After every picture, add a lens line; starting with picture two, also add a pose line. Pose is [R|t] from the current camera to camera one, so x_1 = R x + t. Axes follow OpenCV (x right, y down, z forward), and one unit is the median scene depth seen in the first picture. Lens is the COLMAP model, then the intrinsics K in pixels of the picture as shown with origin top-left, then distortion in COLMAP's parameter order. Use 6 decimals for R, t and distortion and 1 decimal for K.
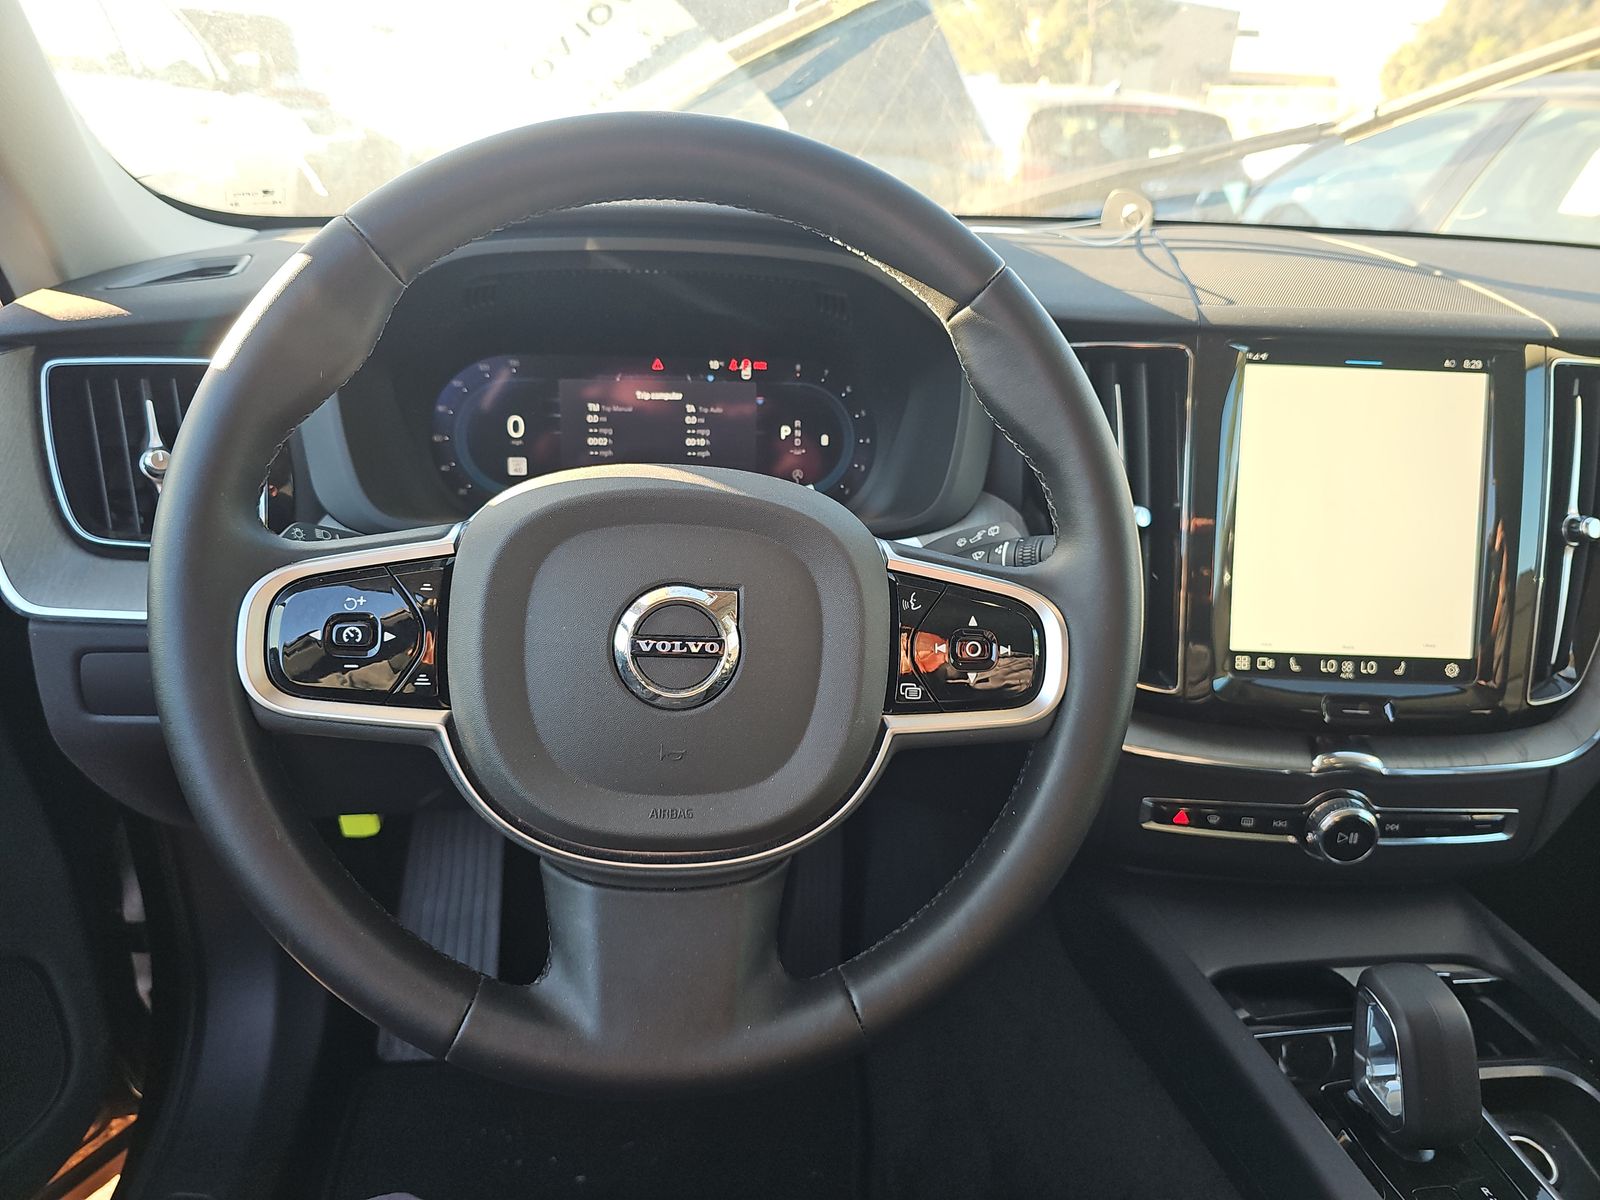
lens RADIAL K [[1078.5, 0, 798.9], [0, 1078.5, 594.3], [0, 0, 1]] dist [-0.052384, -0.001312]
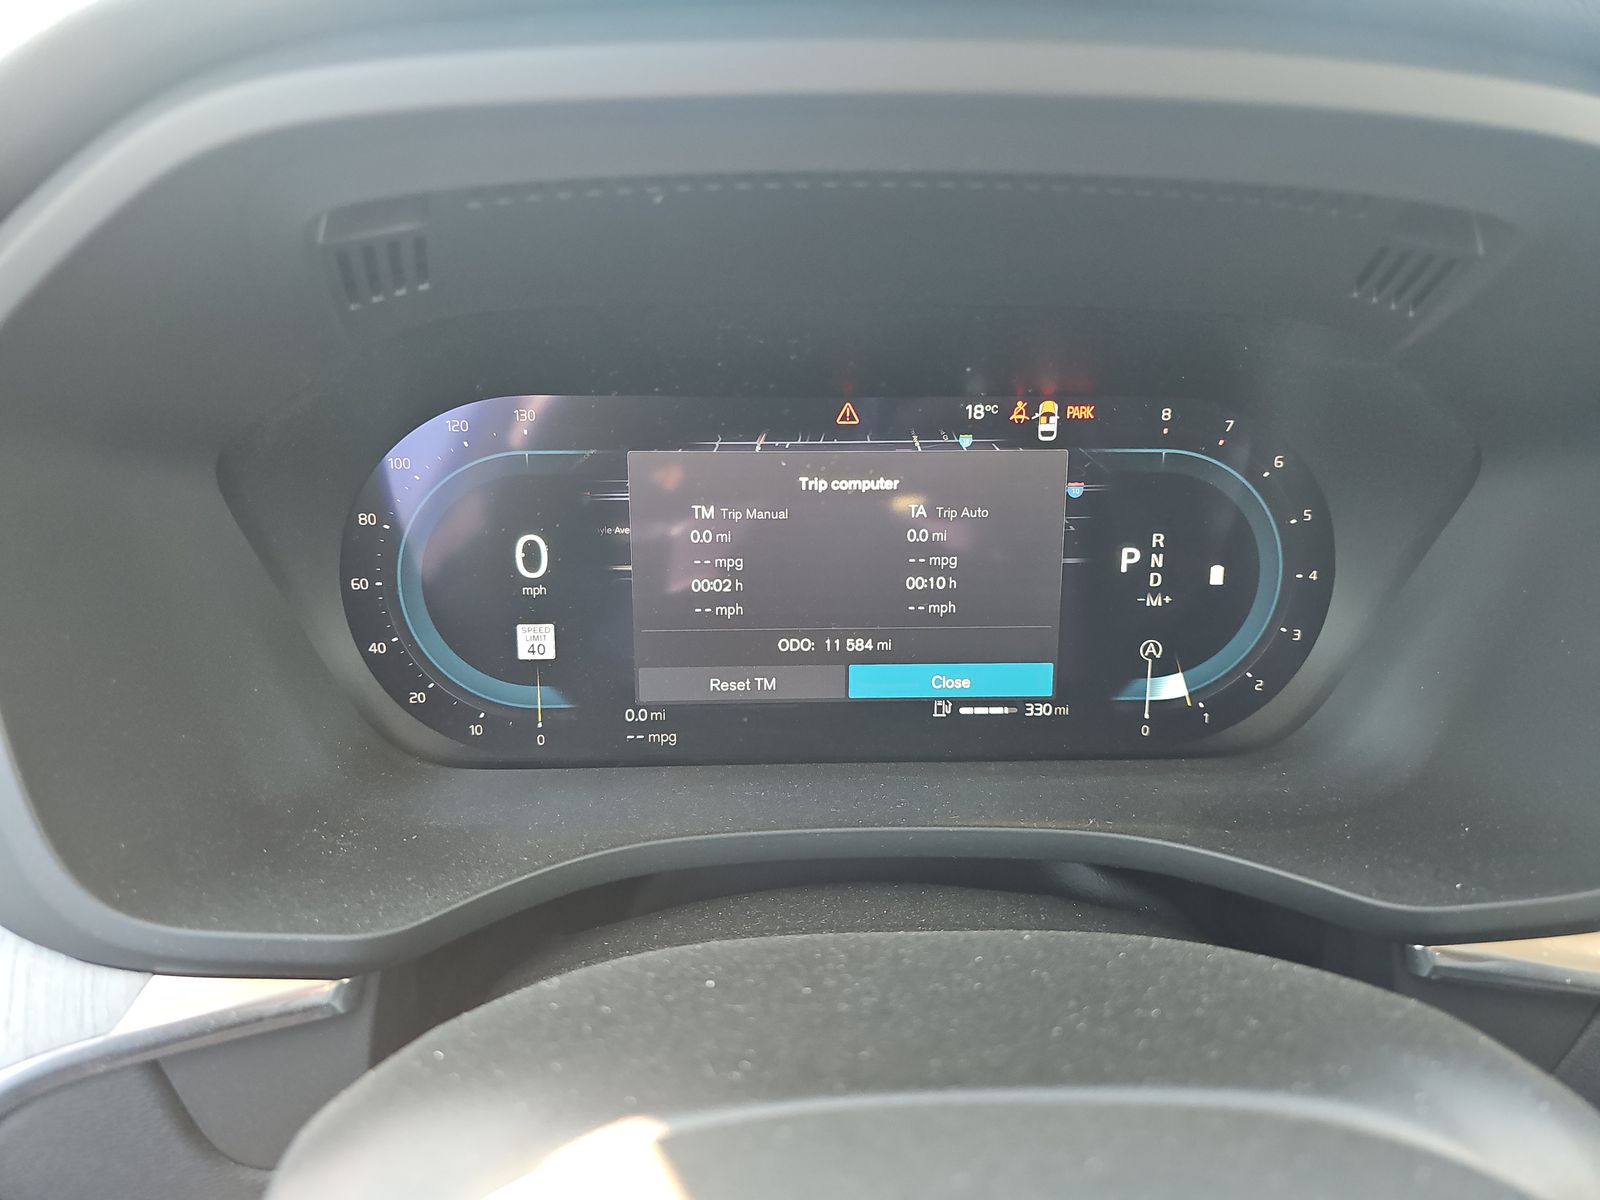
lens RADIAL K [[1078.5, 0, 800.9], [0, 1078.5, 605.6], [0, 0, 1]] dist [-0.052384, -0.001312]
pose [[0.999161, -0.016505, -0.037485, -0.132967], [0.014108, 0.997894, -0.063317, -0.104993], [0.038451, 0.062735, 0.997289, 0.552182]]
